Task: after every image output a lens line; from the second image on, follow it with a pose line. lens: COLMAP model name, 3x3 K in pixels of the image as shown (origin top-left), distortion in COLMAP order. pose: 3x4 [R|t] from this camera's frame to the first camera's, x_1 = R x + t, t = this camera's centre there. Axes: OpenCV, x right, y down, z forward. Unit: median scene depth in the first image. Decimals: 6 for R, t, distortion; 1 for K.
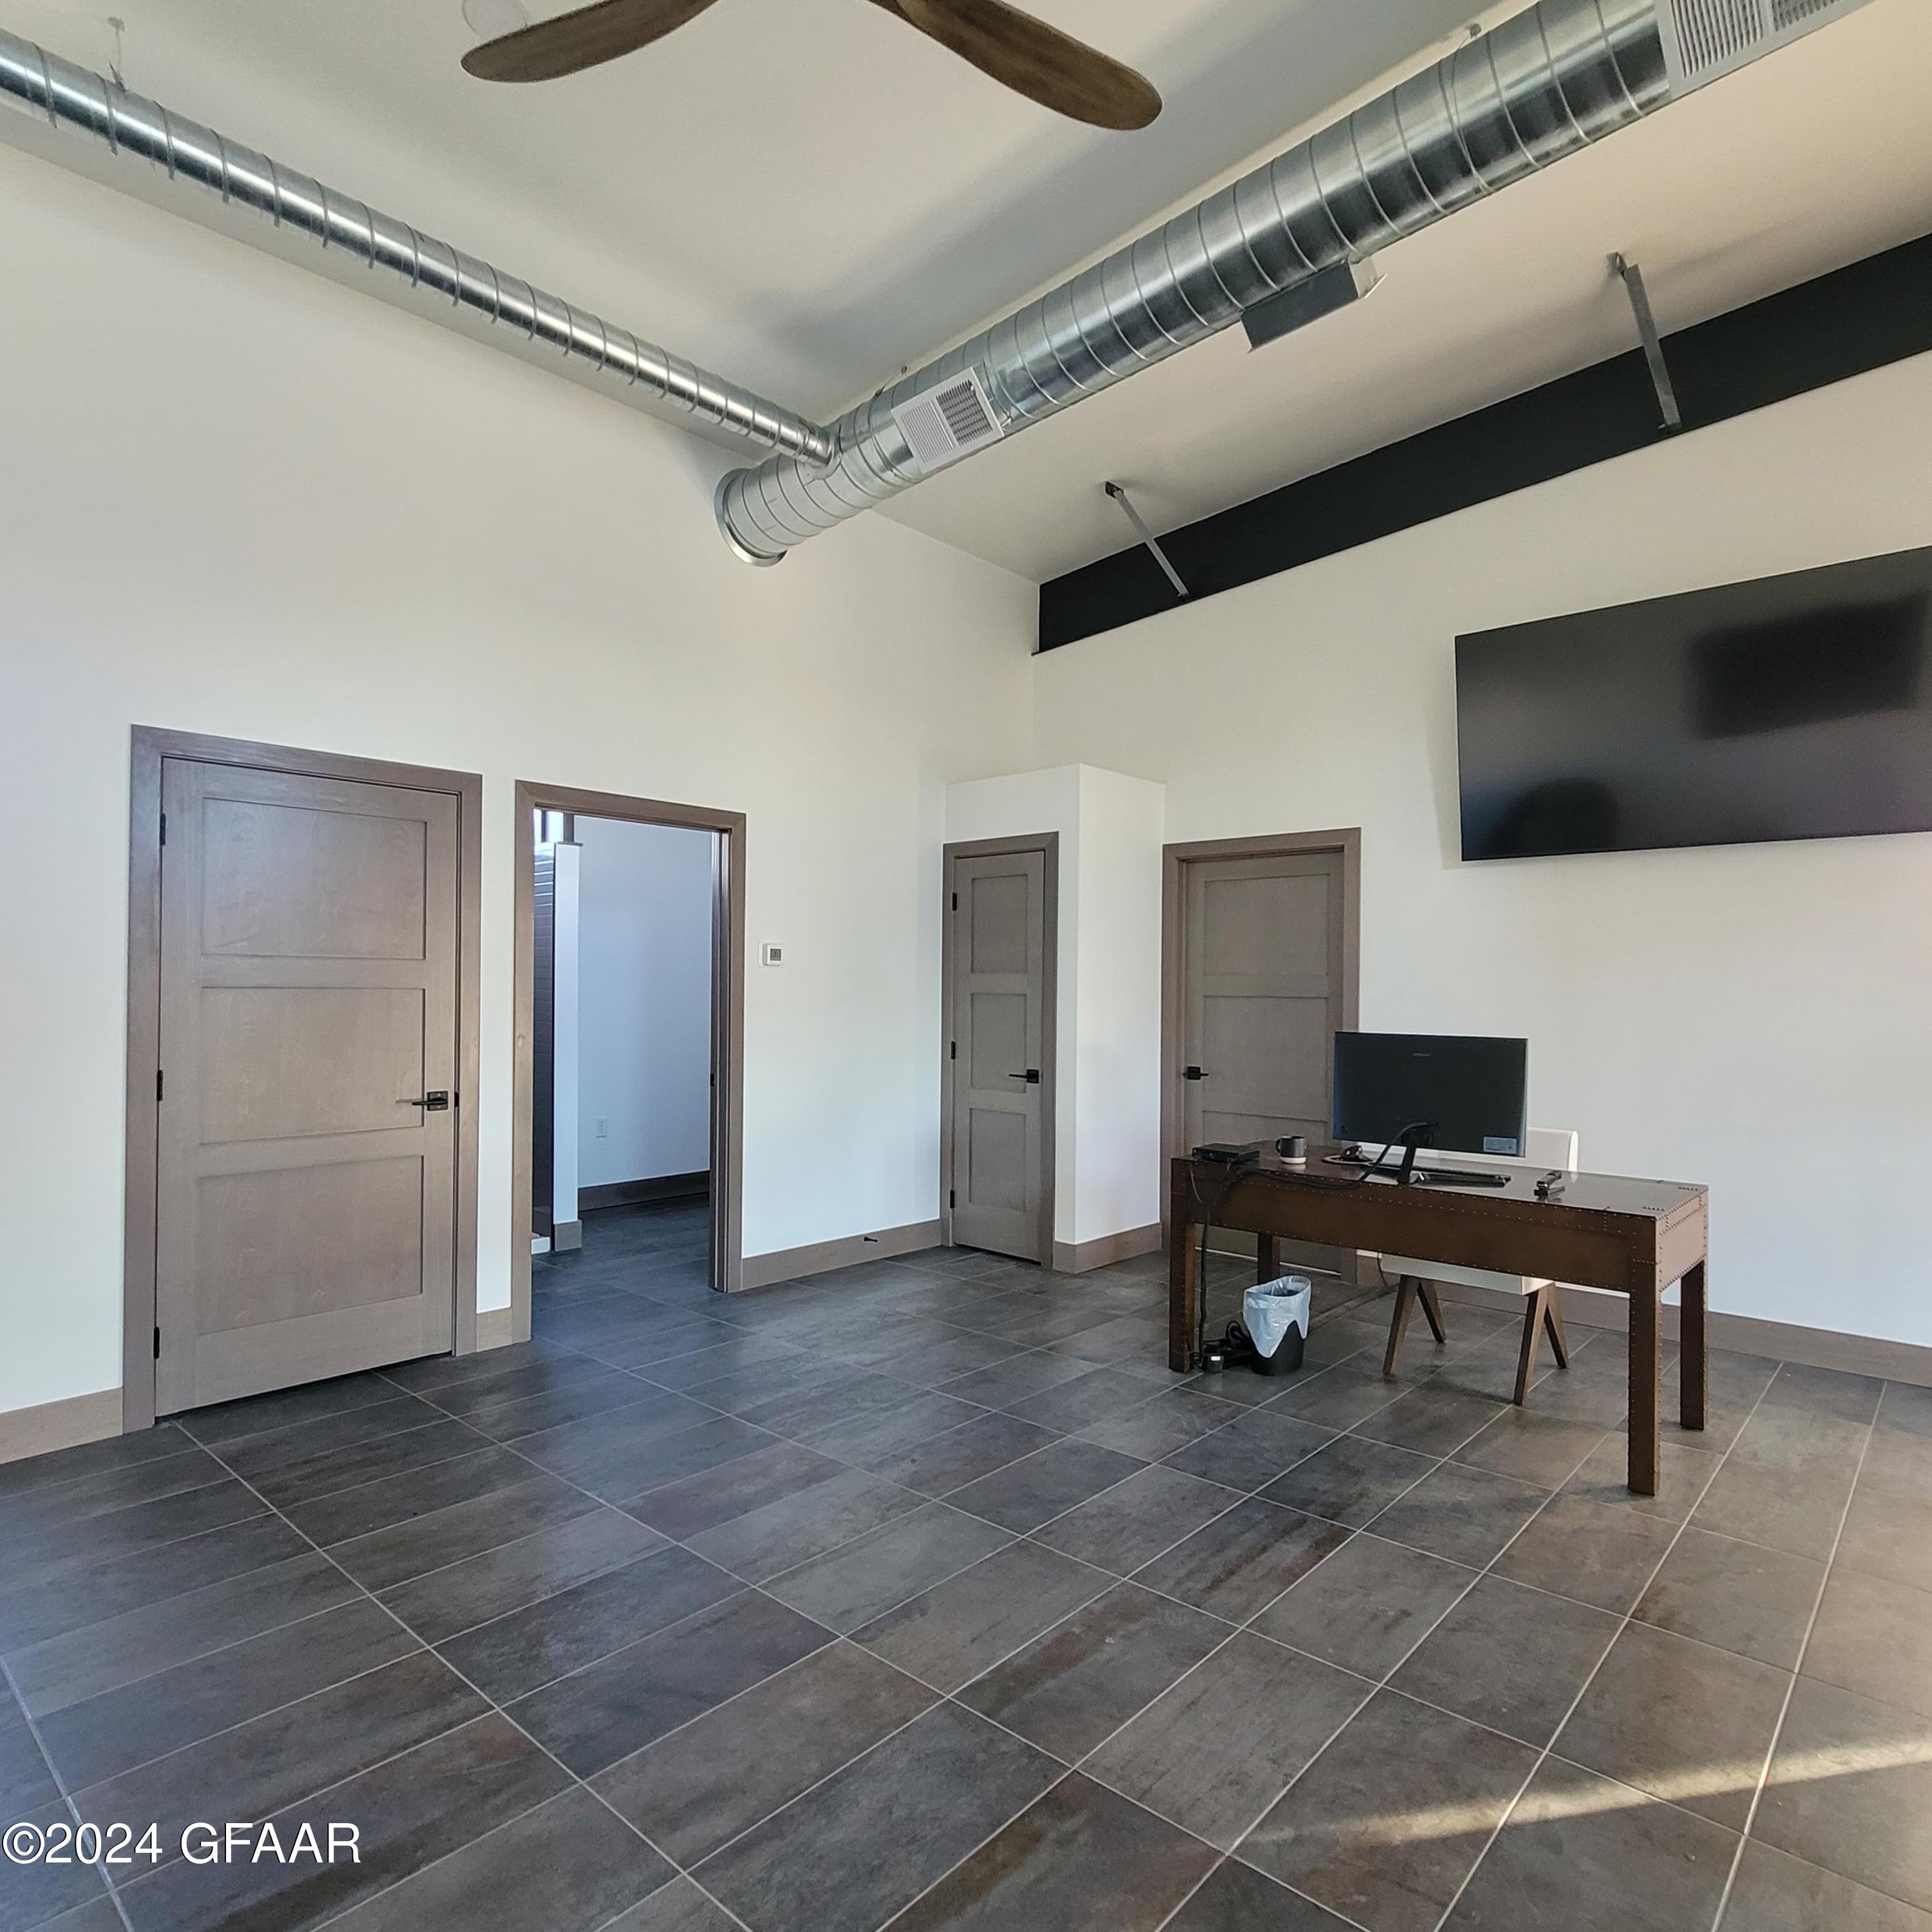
lens RADIAL K [[1157.6, 0, 968.8], [0, 1157.6, 975.1], [0, 0, 1]] dist [0.003924, -0.000529]
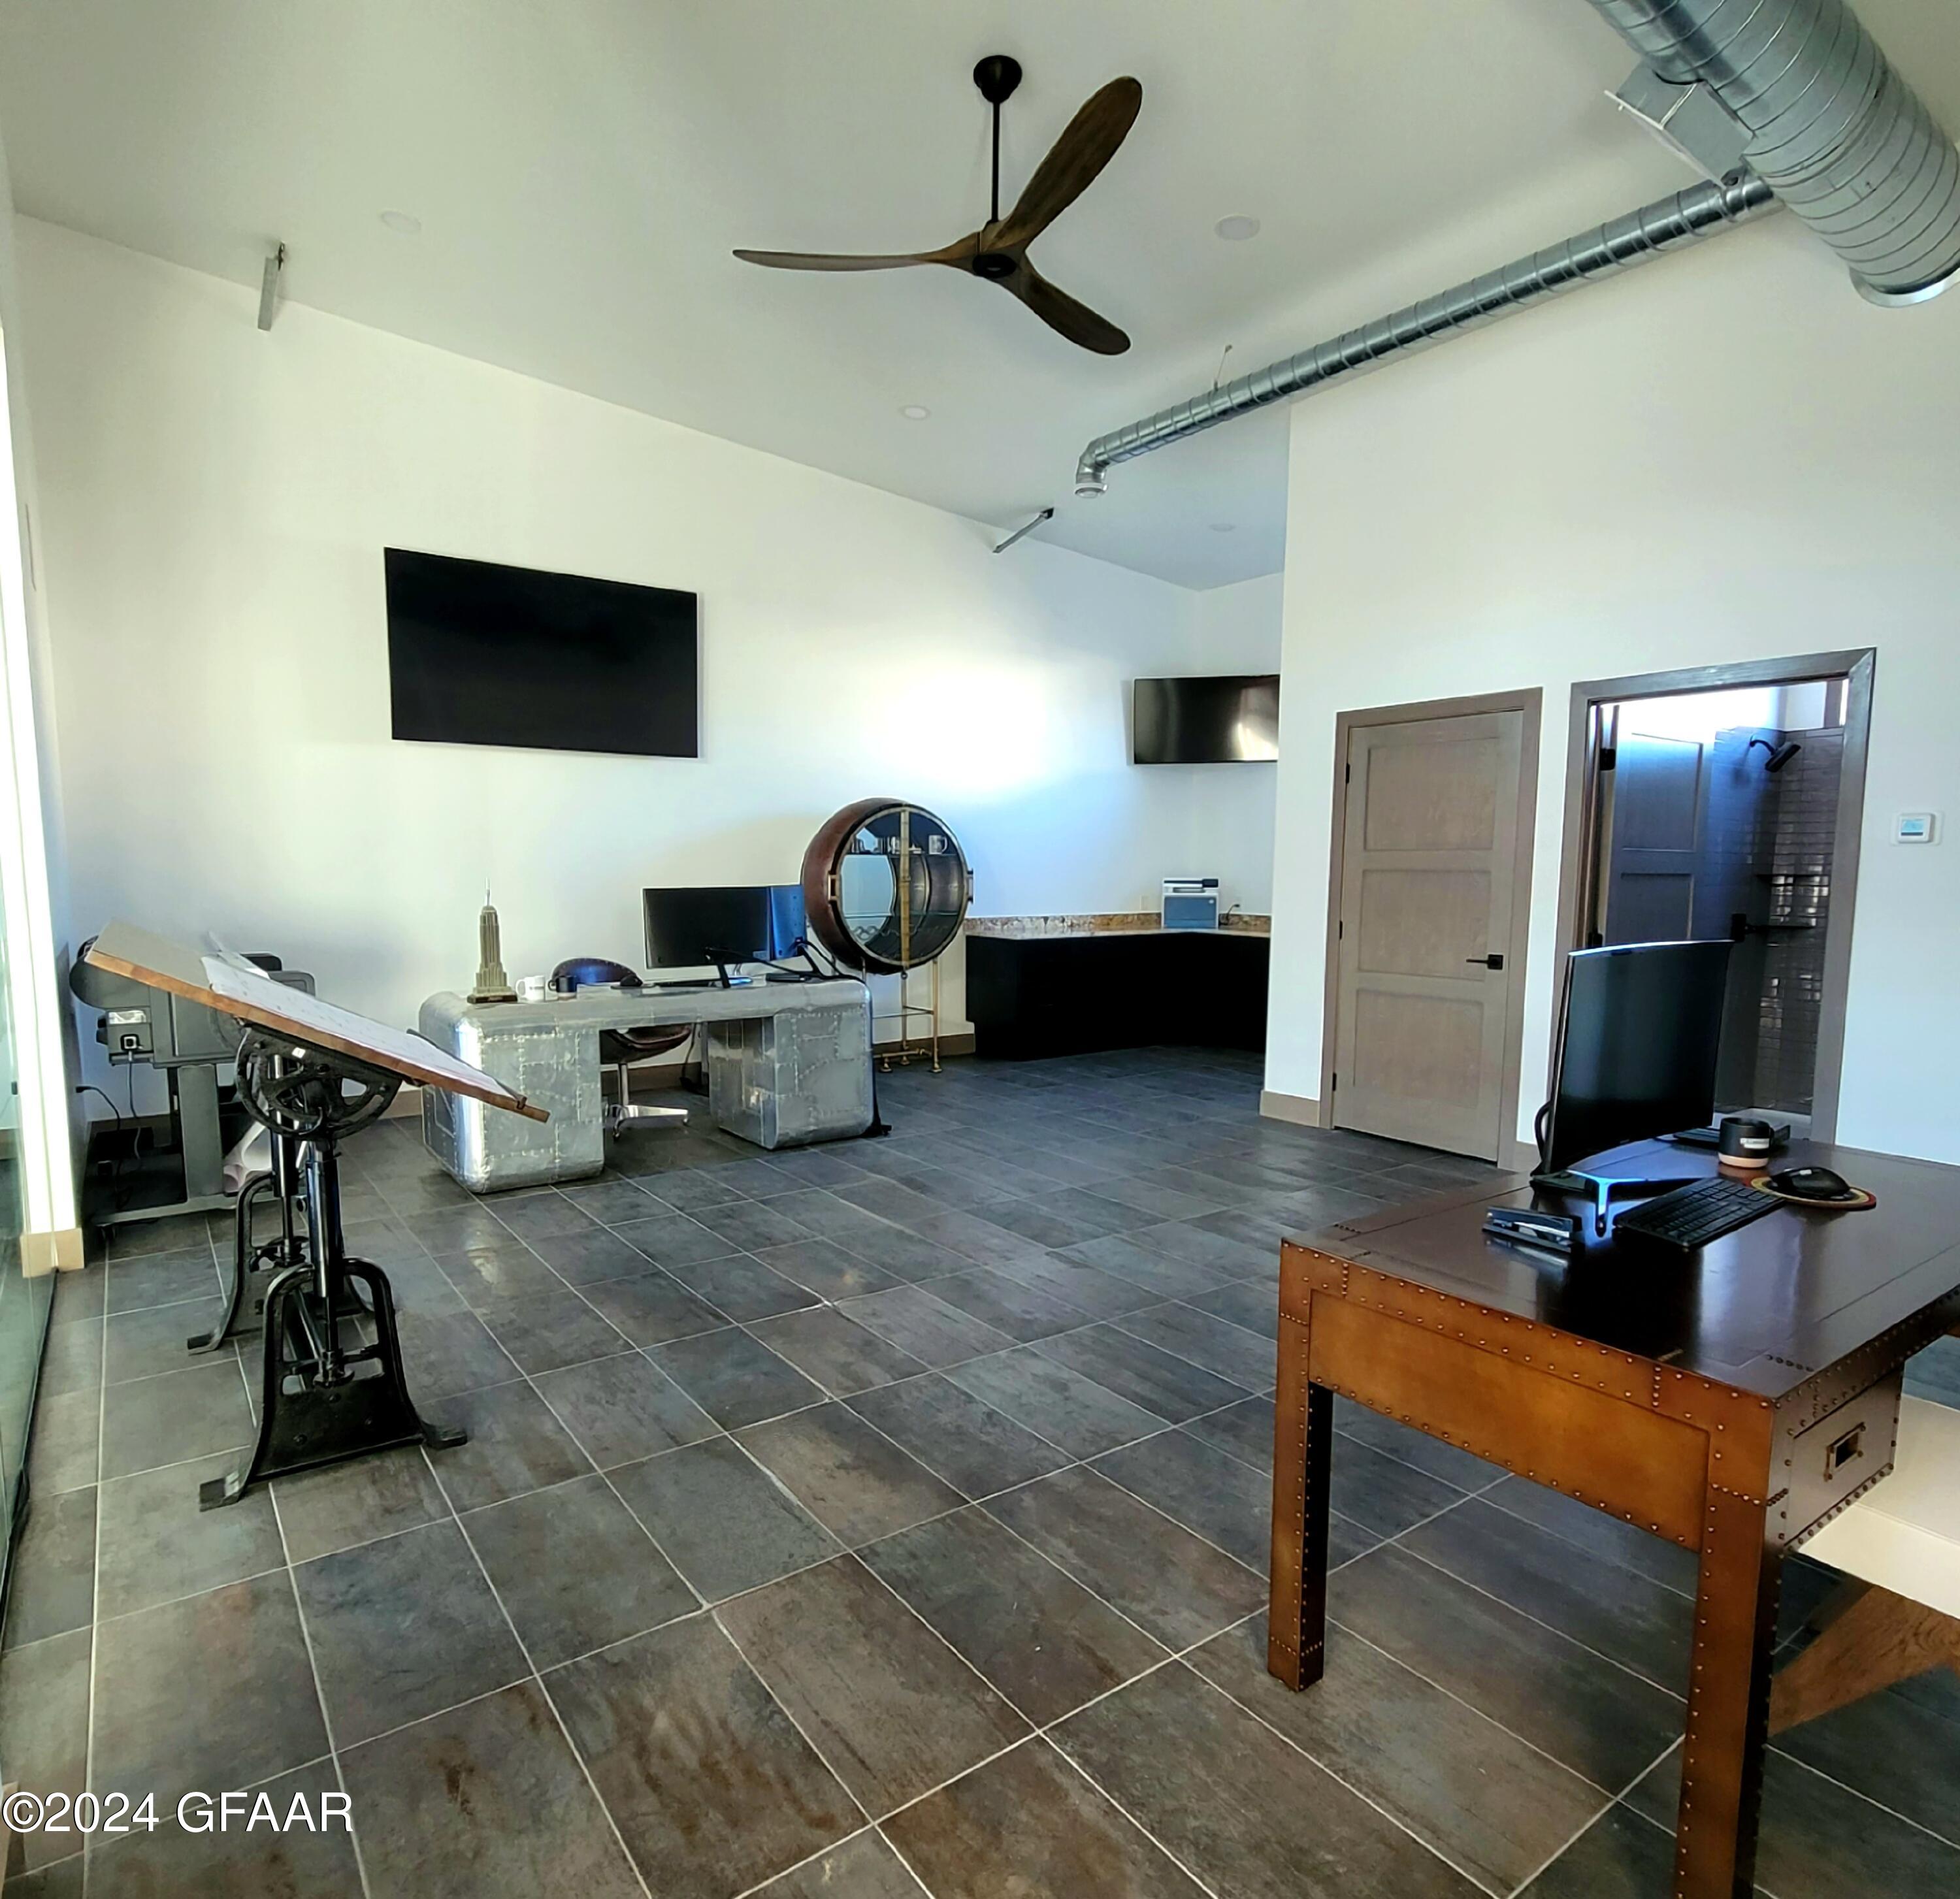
lens RADIAL K [[1180.1, 0, 1000.3], [0, 1180.1, 997.8], [0, 0, 1]] dist [0.000342, -0.000519]
pose [[-0.201862, 0.097565, -0.974542, 1.084809], [0.001934, 0.995064, 0.099219, 0.023024], [0.979412, 0.018143, -0.201054, 0.883579]]
